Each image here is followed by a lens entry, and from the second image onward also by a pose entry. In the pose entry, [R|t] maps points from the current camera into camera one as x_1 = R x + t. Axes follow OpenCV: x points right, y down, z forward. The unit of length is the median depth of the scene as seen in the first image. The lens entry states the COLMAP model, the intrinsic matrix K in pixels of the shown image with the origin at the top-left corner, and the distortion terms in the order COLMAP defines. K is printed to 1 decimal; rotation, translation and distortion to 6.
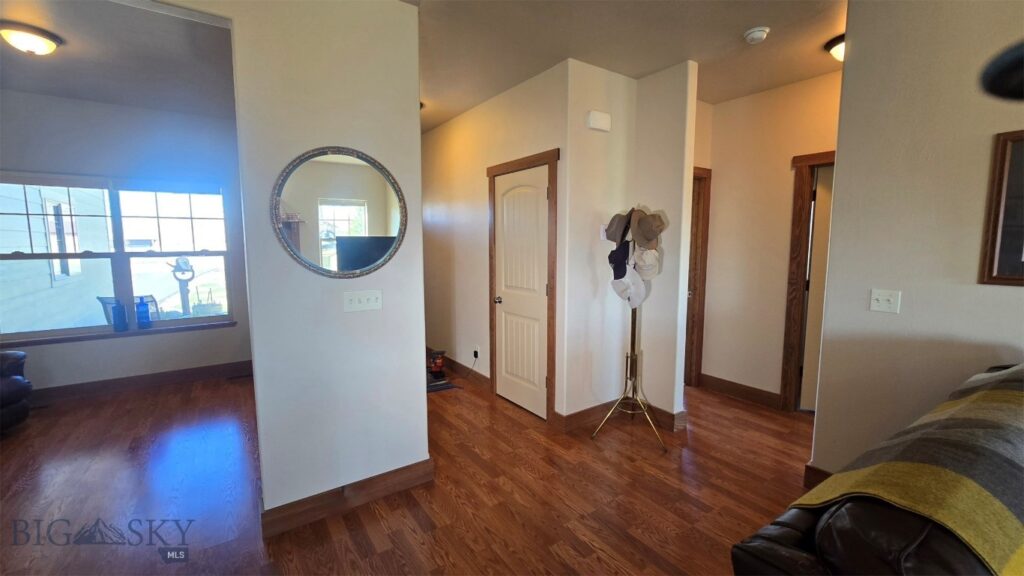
lens RADIAL K [[414.3, 0, 519.1], [0, 414.3, 288.2], [0, 0, 1]] dist [-0.002878, -0.000217]
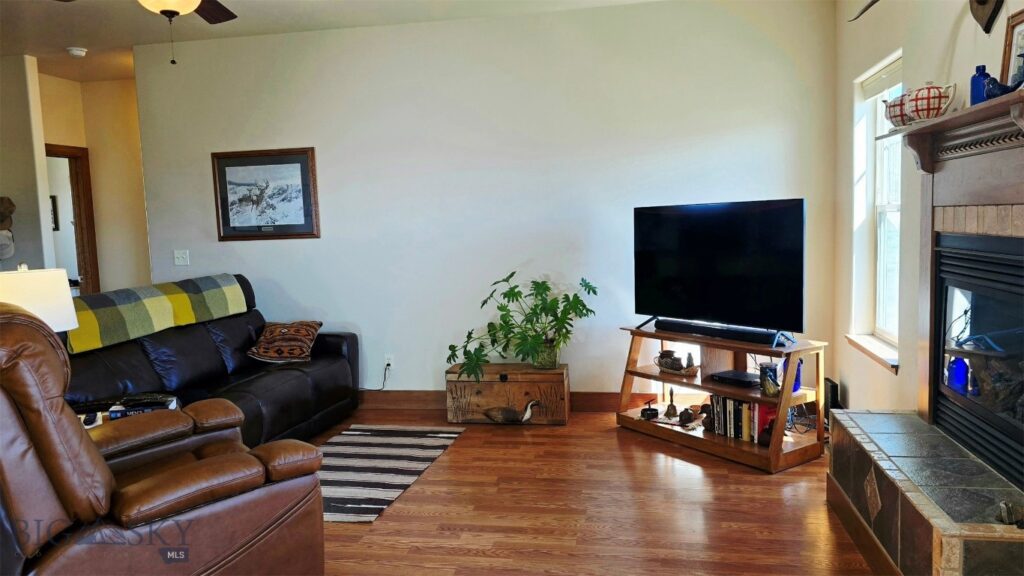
lens RADIAL K [[747.3, 0, 515.5], [0, 747.3, 297.7], [0, 0, 1]] dist [-0.027538, -0.005429]
pose [[0.707111, -0.093560, 0.700886, -0.077810], [0.108396, 0.993835, 0.023306, 0.149657], [-0.698745, 0.059493, 0.712893, -1.057761]]
